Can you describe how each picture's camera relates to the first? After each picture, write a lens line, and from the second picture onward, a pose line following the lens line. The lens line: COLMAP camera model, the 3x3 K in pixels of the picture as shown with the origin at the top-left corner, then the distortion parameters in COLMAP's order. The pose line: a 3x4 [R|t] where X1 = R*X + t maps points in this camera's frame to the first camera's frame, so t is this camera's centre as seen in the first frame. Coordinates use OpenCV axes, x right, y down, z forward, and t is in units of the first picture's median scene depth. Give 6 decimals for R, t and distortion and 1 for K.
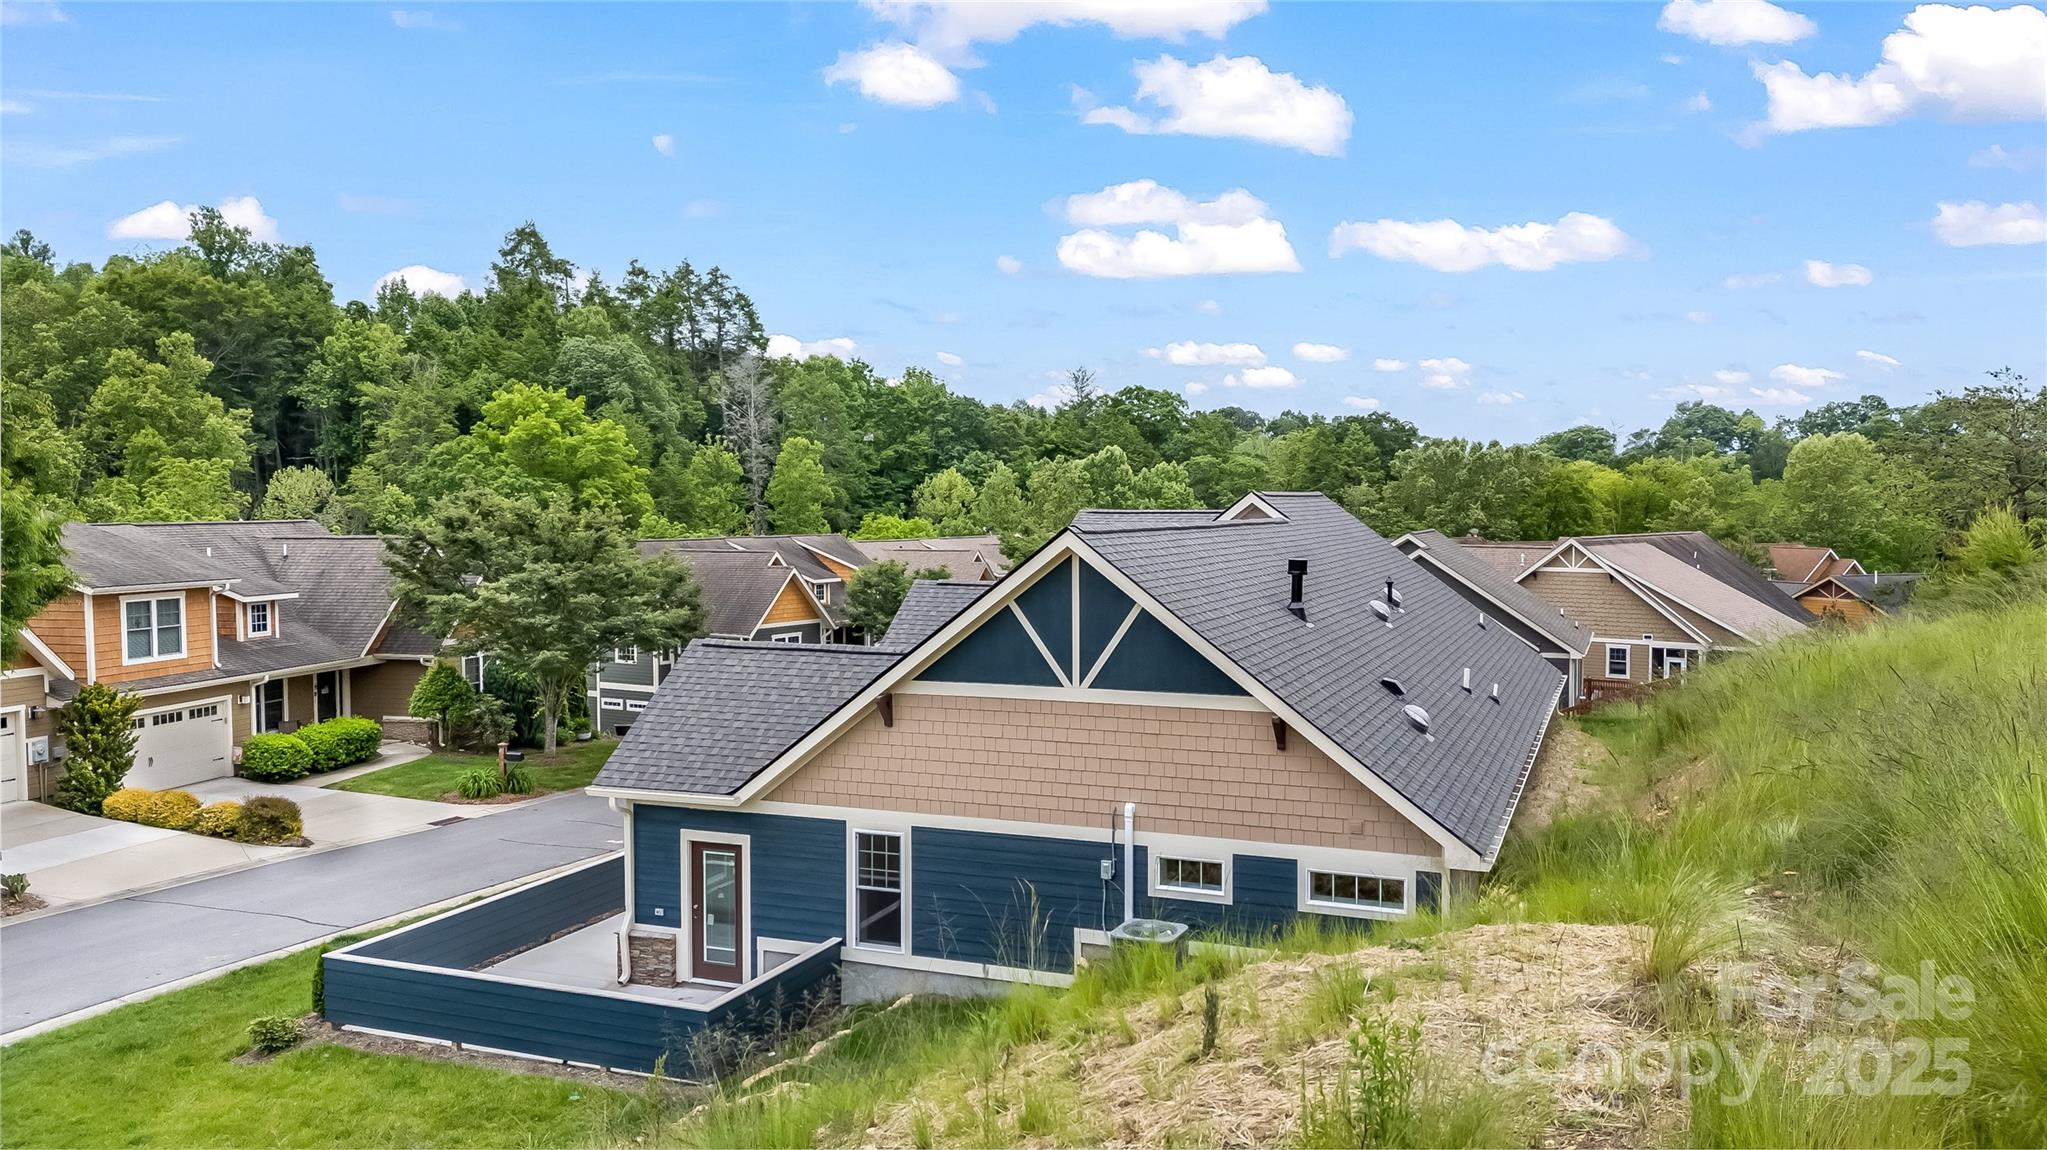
lens RADIAL K [[1489.8, 0, 1029.7], [0, 1489.8, 579.4], [0, 0, 1]] dist [0.110222, -0.156240]
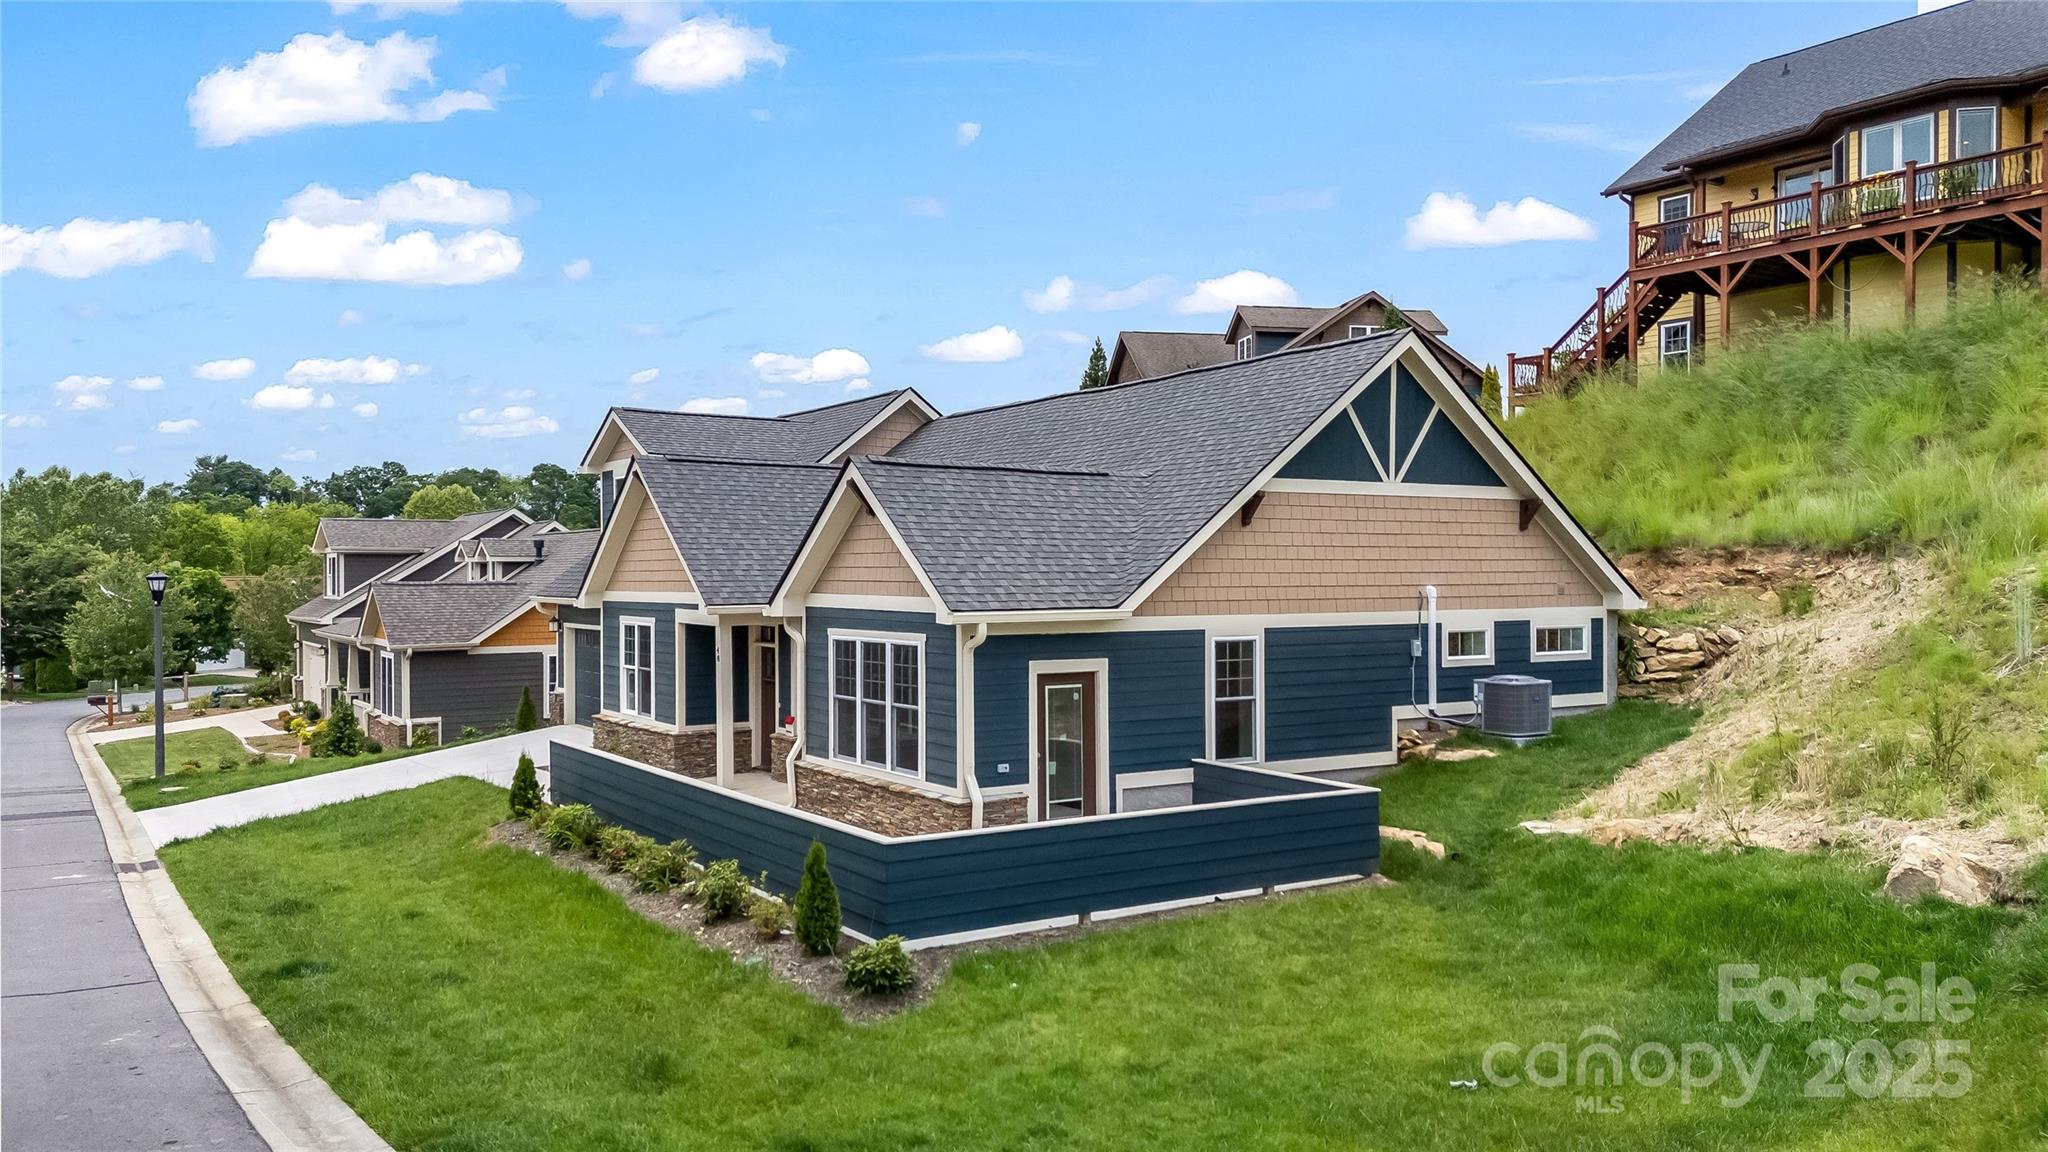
lens RADIAL K [[1490.5, 0, 1030.2], [0, 1490.5, 580.4], [0, 0, 1]] dist [0.110222, -0.156240]
pose [[0.579684, -0.002838, 0.814836, -0.954872], [0.041933, 0.998773, -0.026353, 0.153410], [-0.813762, 0.049445, 0.579092, 0.562021]]
